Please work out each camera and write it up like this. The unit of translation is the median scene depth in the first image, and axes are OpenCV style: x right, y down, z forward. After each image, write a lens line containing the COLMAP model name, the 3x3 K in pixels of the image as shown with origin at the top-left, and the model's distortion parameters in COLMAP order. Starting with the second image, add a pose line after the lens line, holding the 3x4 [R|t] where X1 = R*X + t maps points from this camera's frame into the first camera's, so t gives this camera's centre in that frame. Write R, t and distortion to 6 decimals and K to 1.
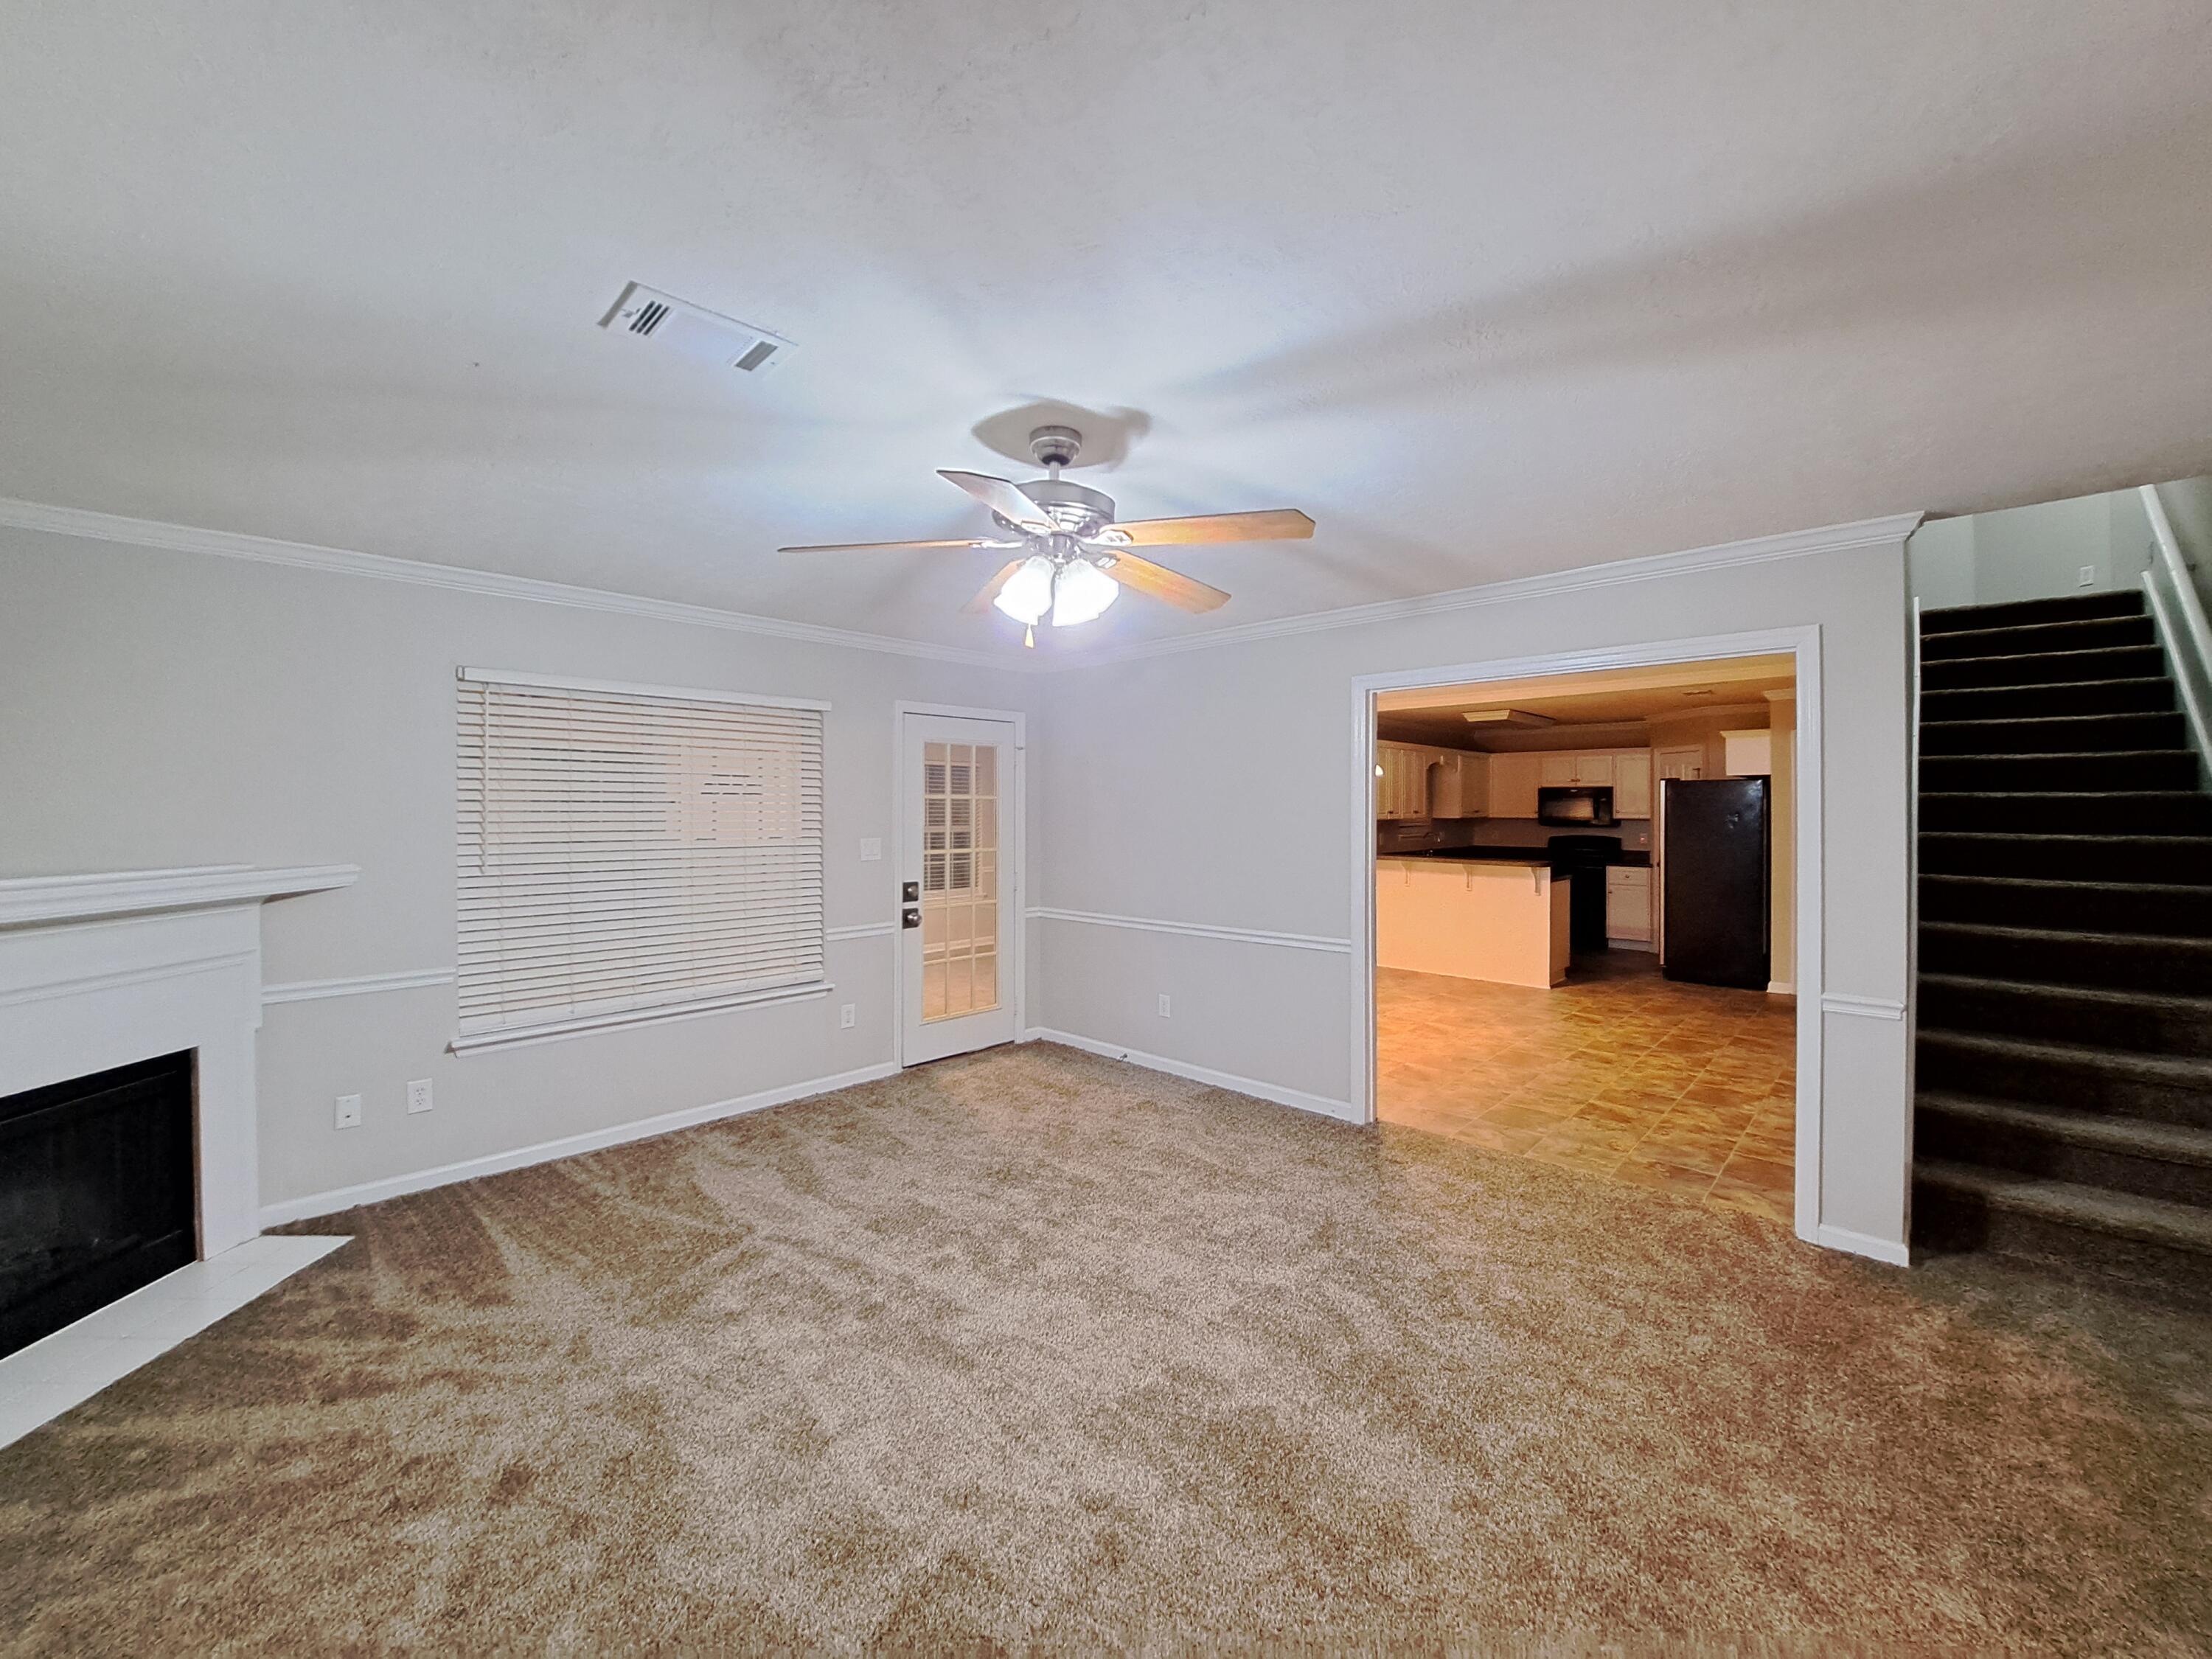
lens RADIAL K [[871.9, 0, 1127.0], [0, 871.9, 804.7], [0, 0, 1]] dist [-0.003675, -0.004489]
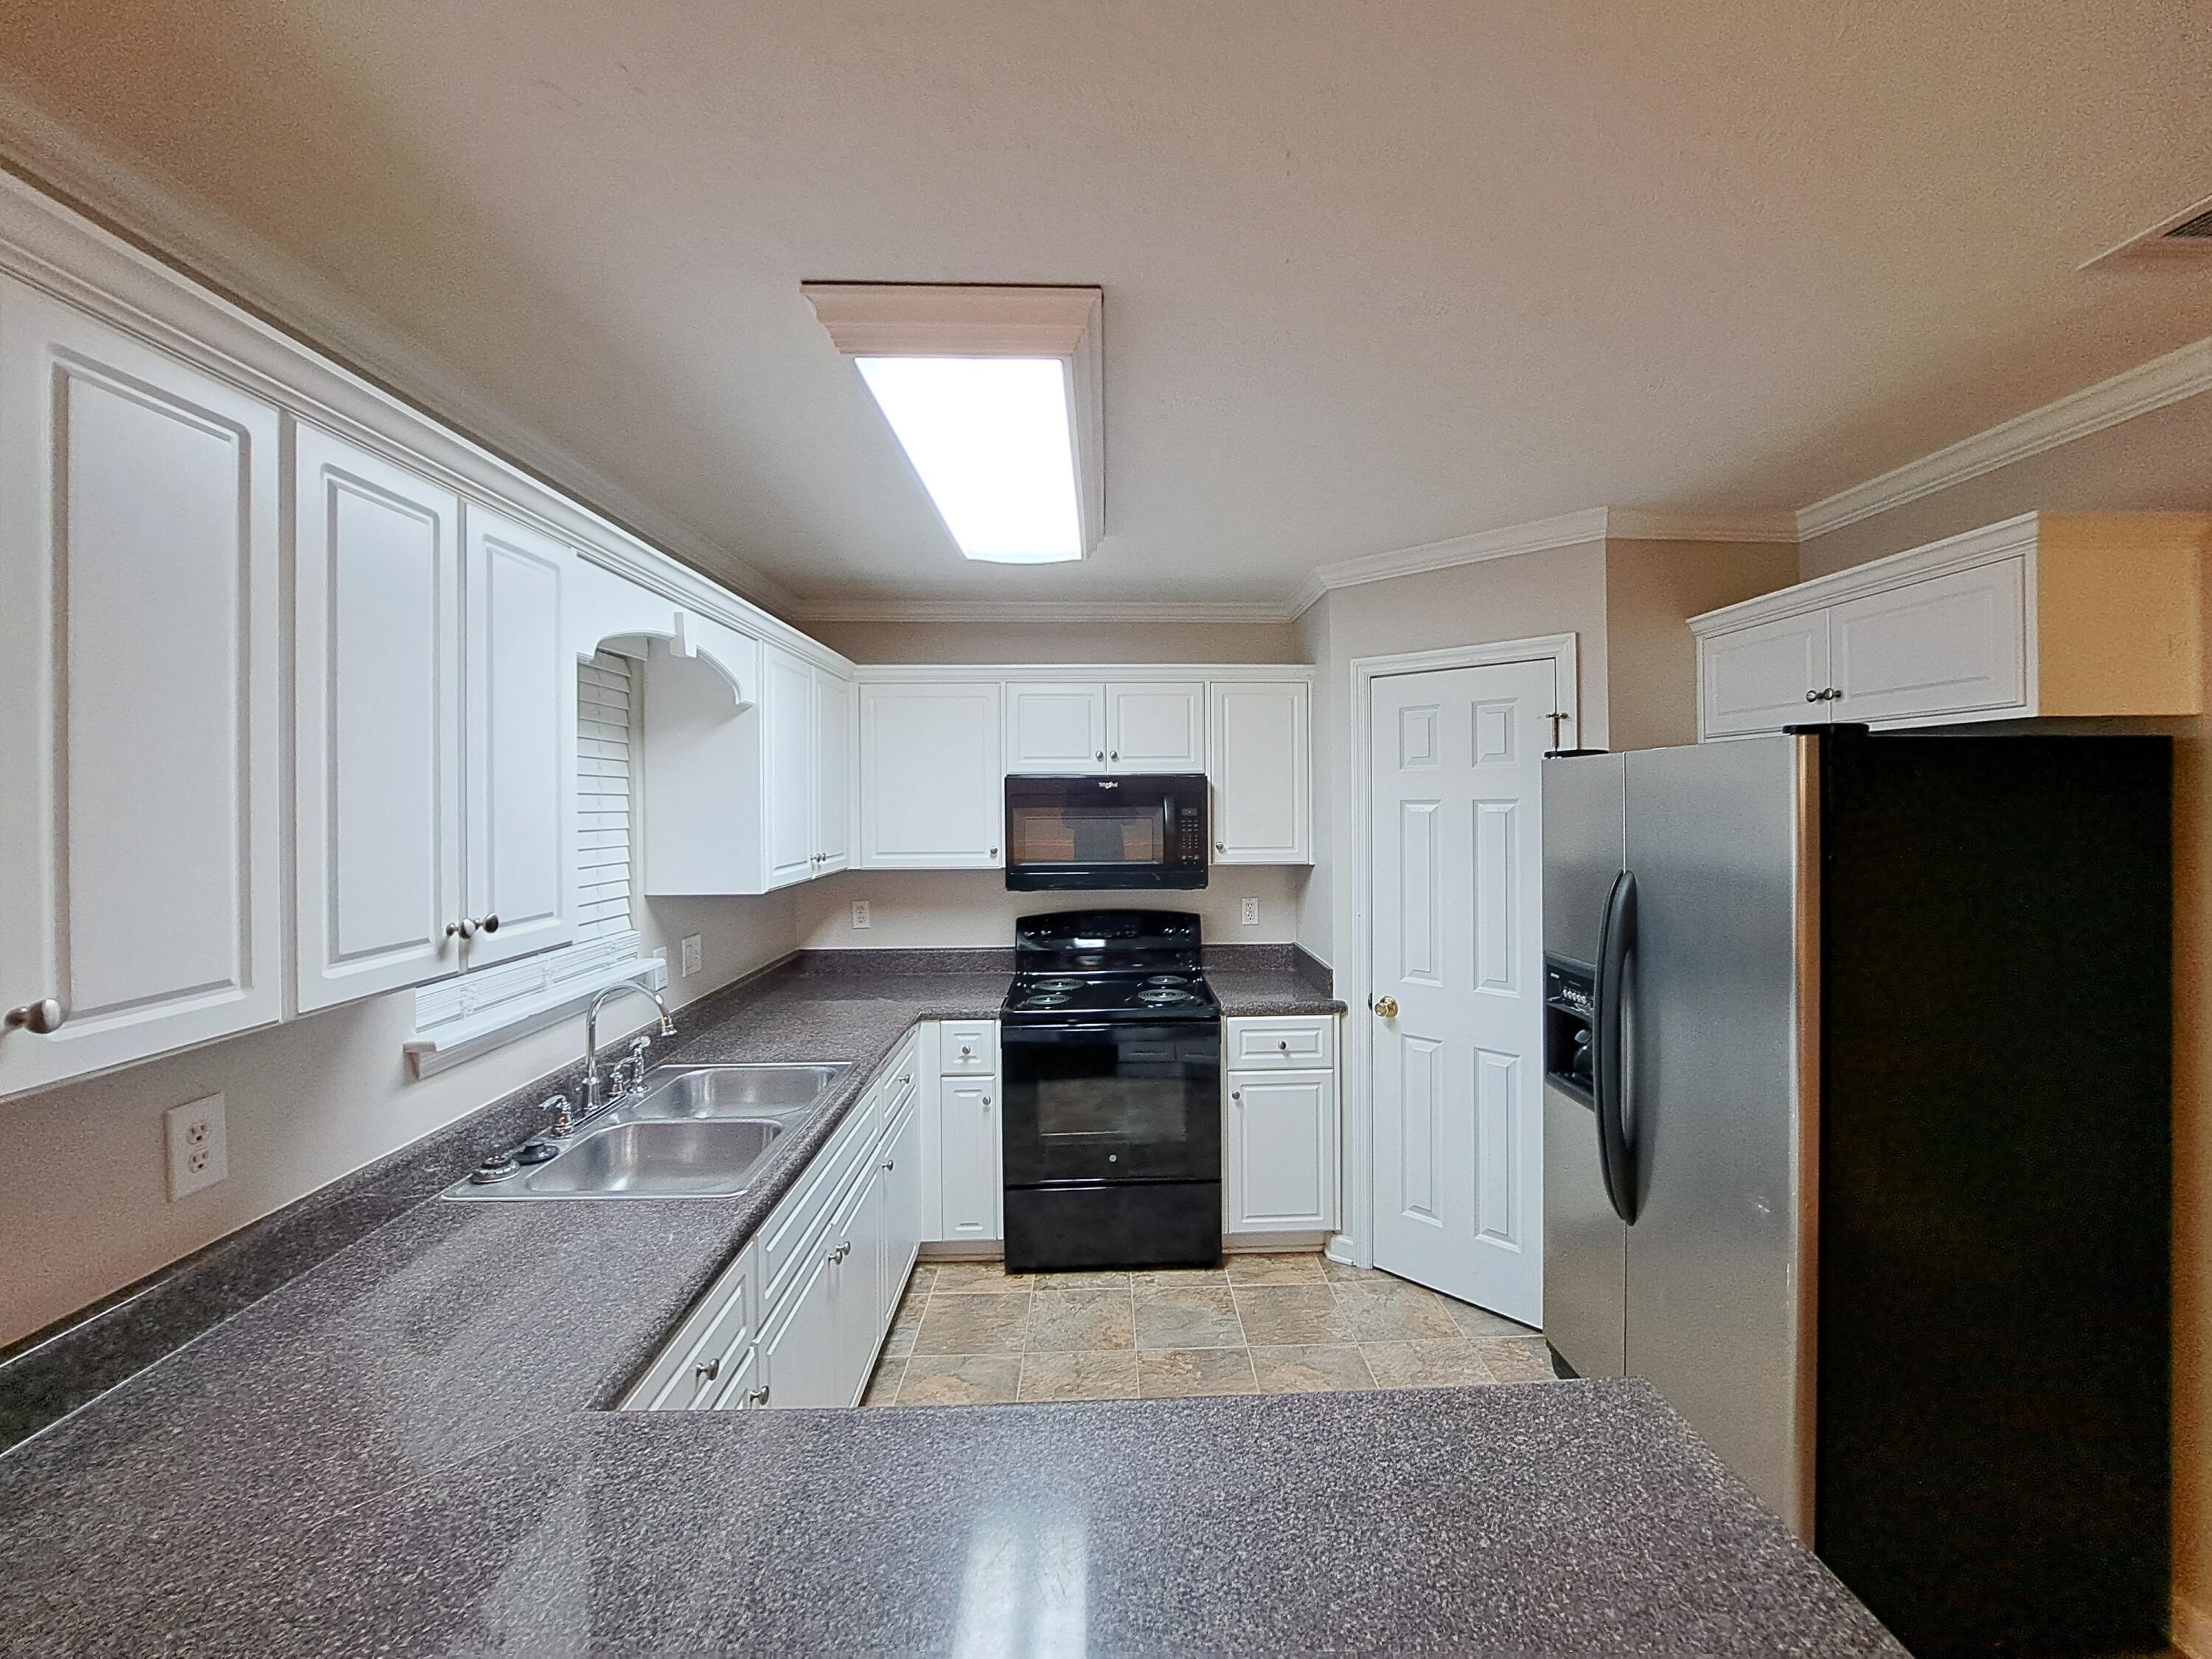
lens RADIAL K [[871.9, 0, 1127.0], [0, 871.9, 804.7], [0, 0, 1]] dist [-0.003675, -0.004489]
pose [[0.698313, -0.011544, 0.715700, 0.287342], [0.011904, 0.999919, 0.004513, -0.010637], [-0.715694, 0.005368, 0.698394, 0.786535]]
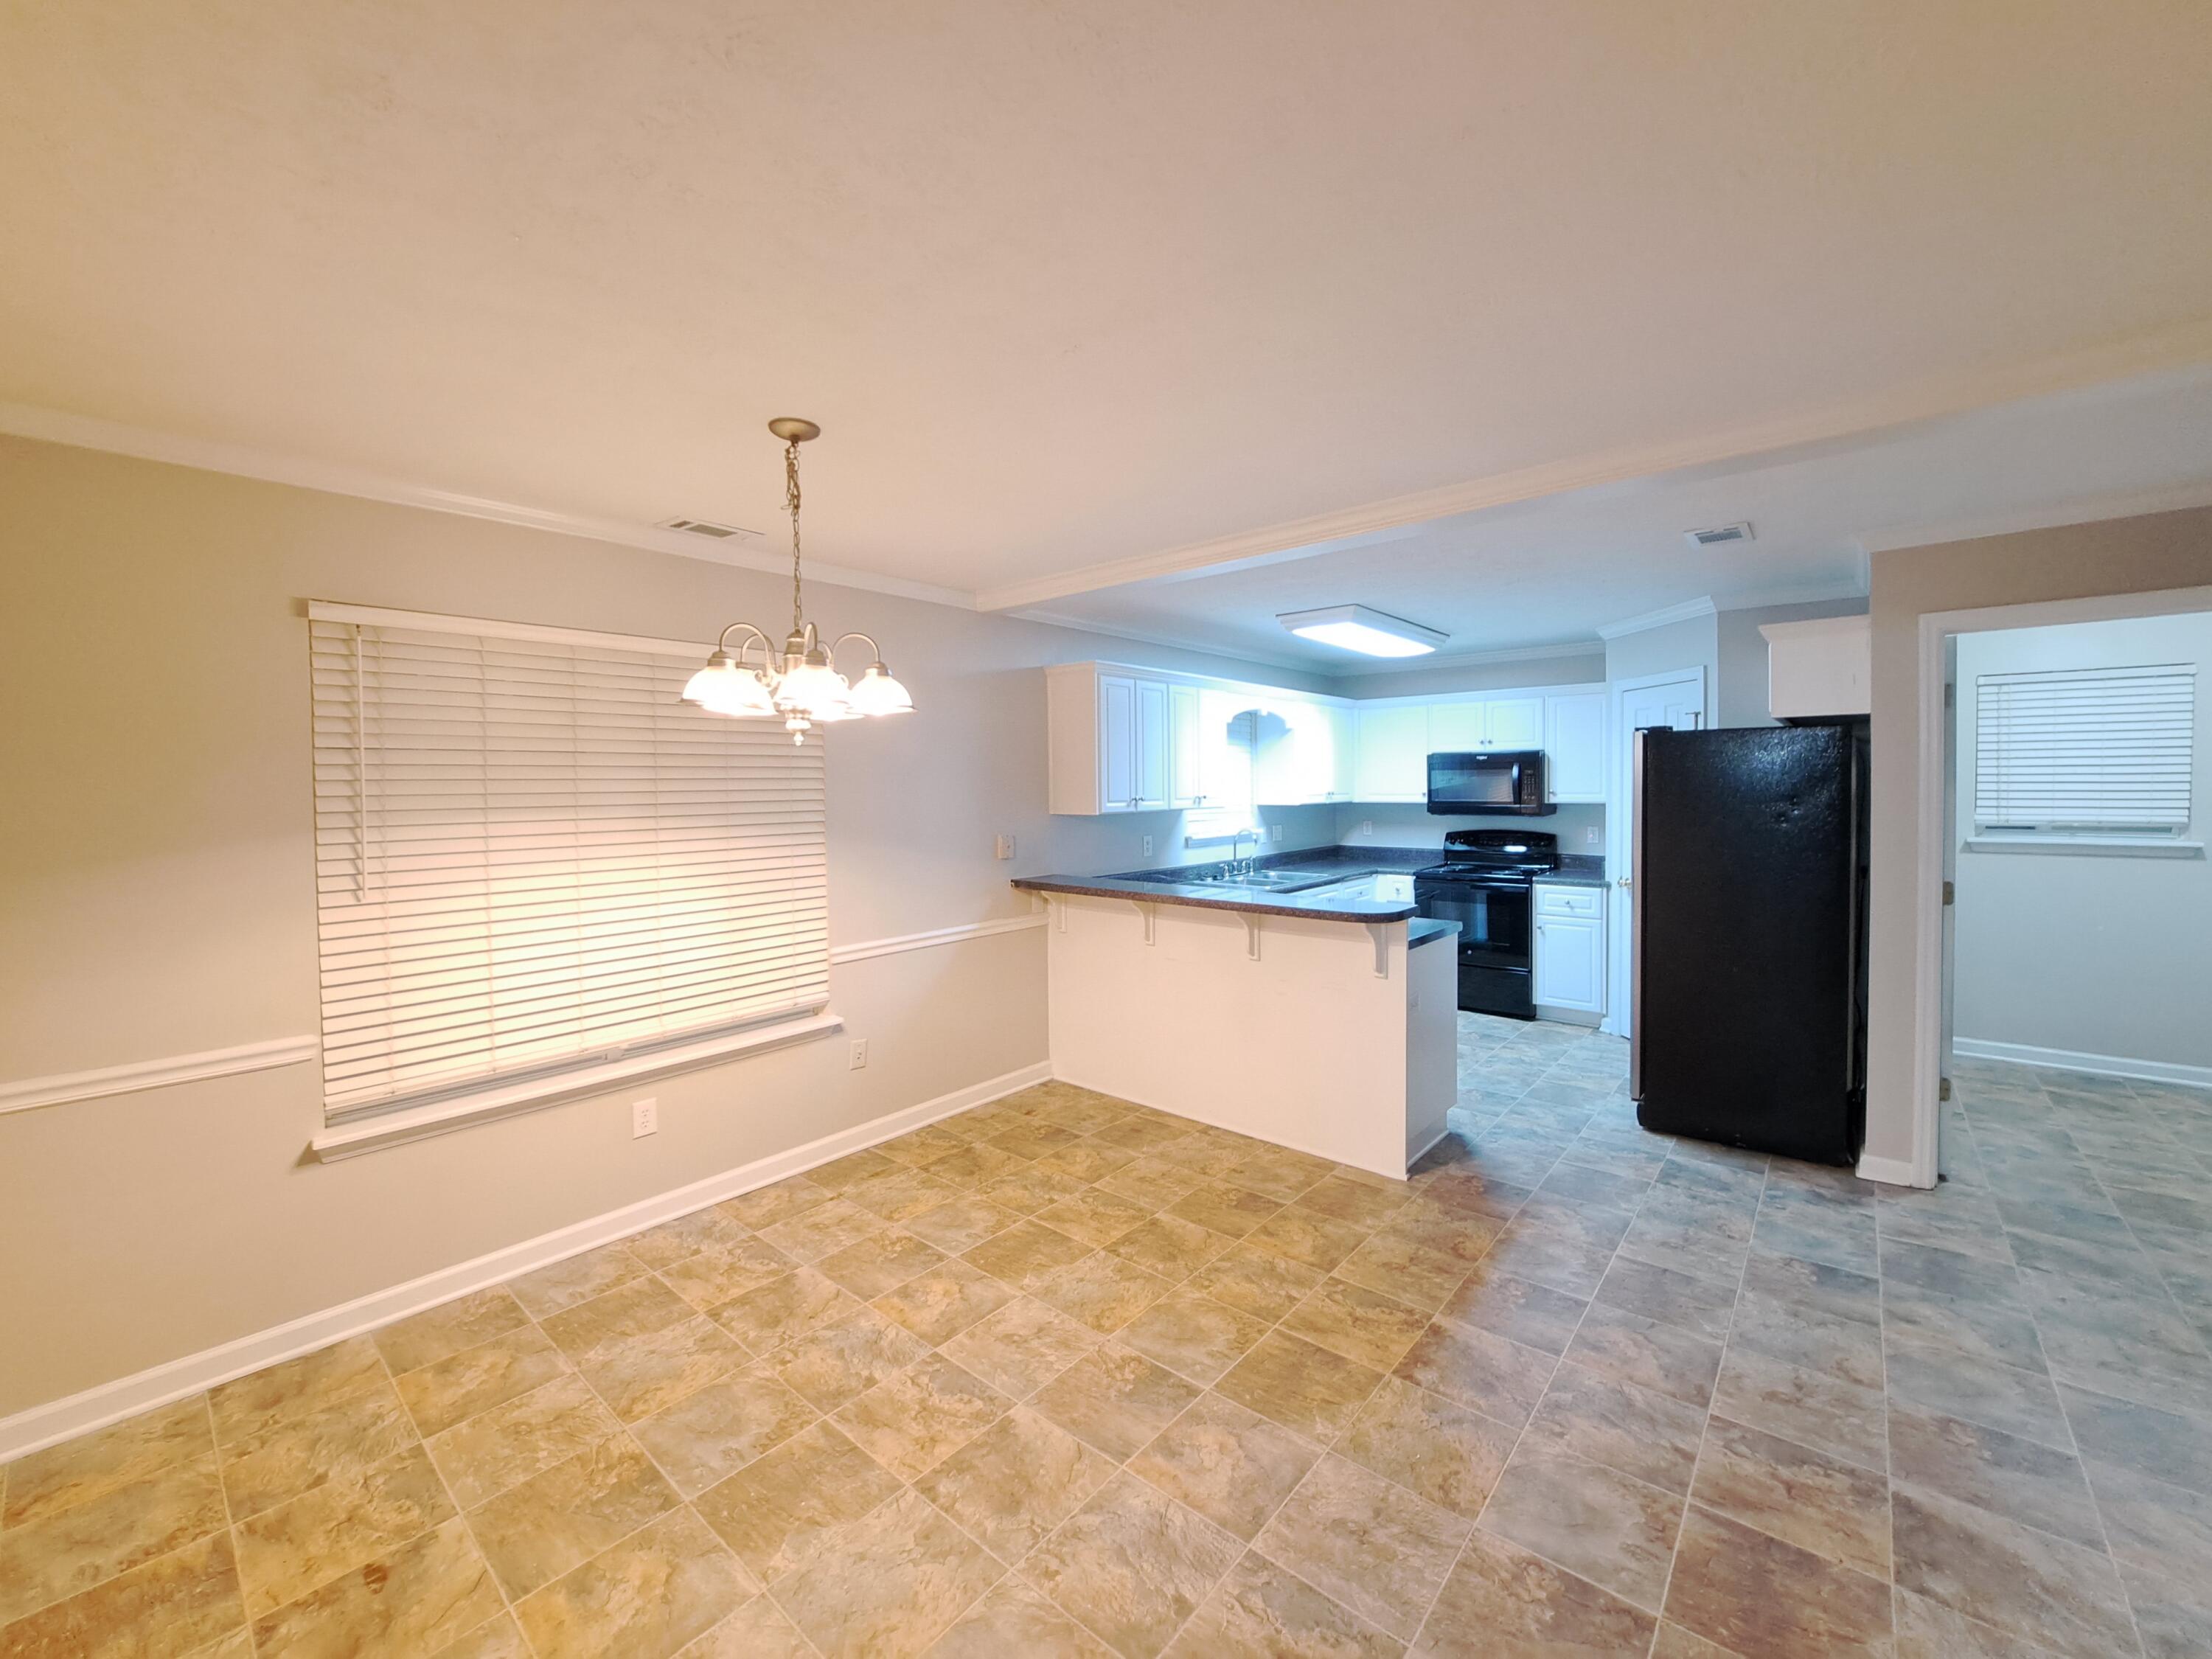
lens RADIAL K [[871.9, 0, 1127.0], [0, 871.9, 804.7], [0, 0, 1]] dist [-0.003675, -0.004489]
pose [[0.998330, -0.013935, 0.056068, 0.236656], [0.012747, 0.999688, 0.021496, 0.000323], [-0.056350, -0.020745, 0.998196, 0.414610]]
